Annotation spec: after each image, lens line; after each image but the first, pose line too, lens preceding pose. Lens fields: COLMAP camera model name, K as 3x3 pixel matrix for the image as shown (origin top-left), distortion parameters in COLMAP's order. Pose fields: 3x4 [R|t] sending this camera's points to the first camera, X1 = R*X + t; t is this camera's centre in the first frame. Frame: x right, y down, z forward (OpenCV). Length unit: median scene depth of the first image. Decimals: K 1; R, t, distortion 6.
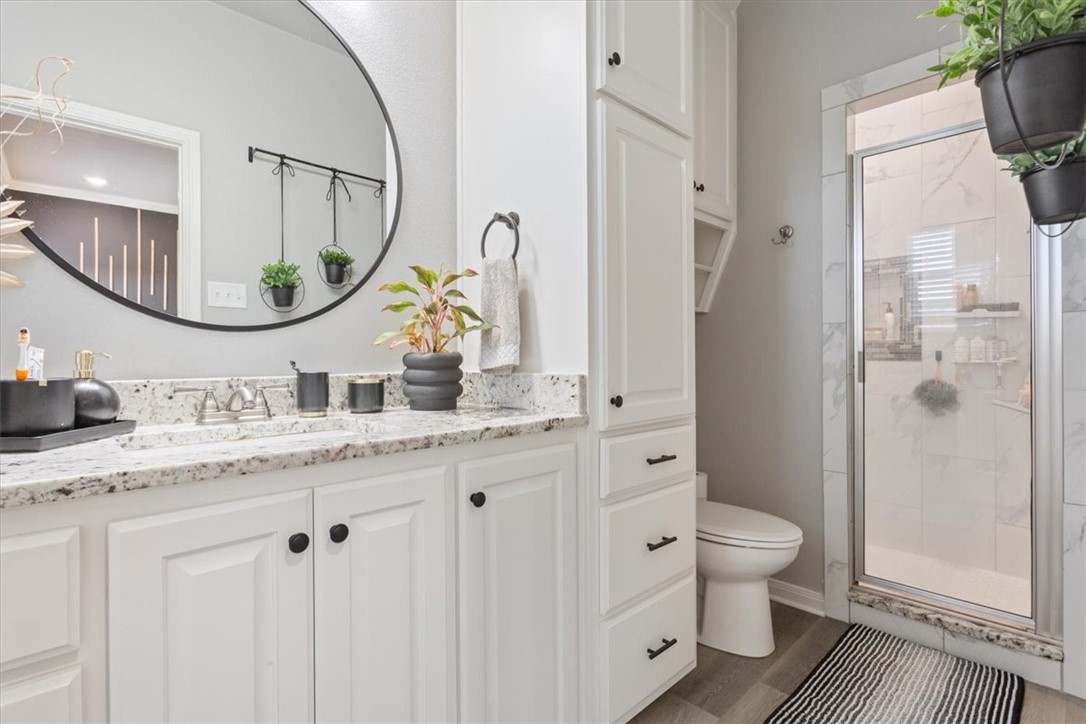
lens RADIAL K [[523.1, 0, 540.0], [0, 523.1, 357.0], [0, 0, 1]] dist [-0.002110, -0.000762]
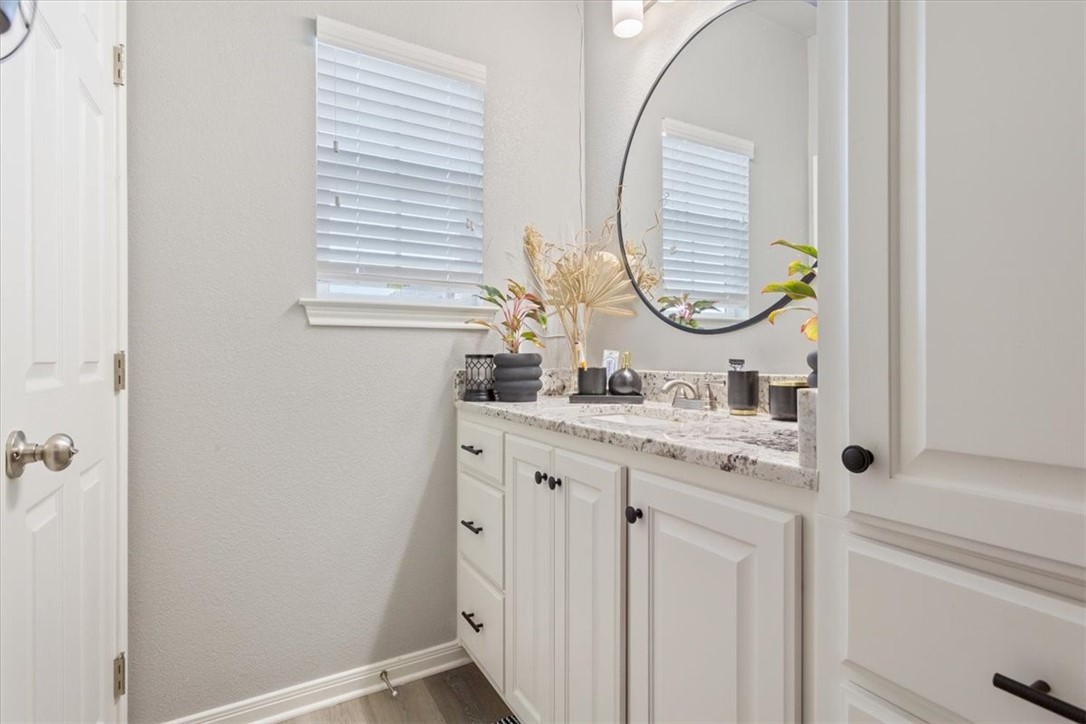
lens RADIAL K [[523.1, 0, 538.6], [0, 523.1, 358.7], [0, 0, 1]] dist [-0.002110, -0.000762]
pose [[-0.238506, 0.007828, -0.971110, 0.755477], [0.003225, 0.999968, 0.007269, -0.003211], [0.971136, -0.001398, -0.238523, 1.005133]]
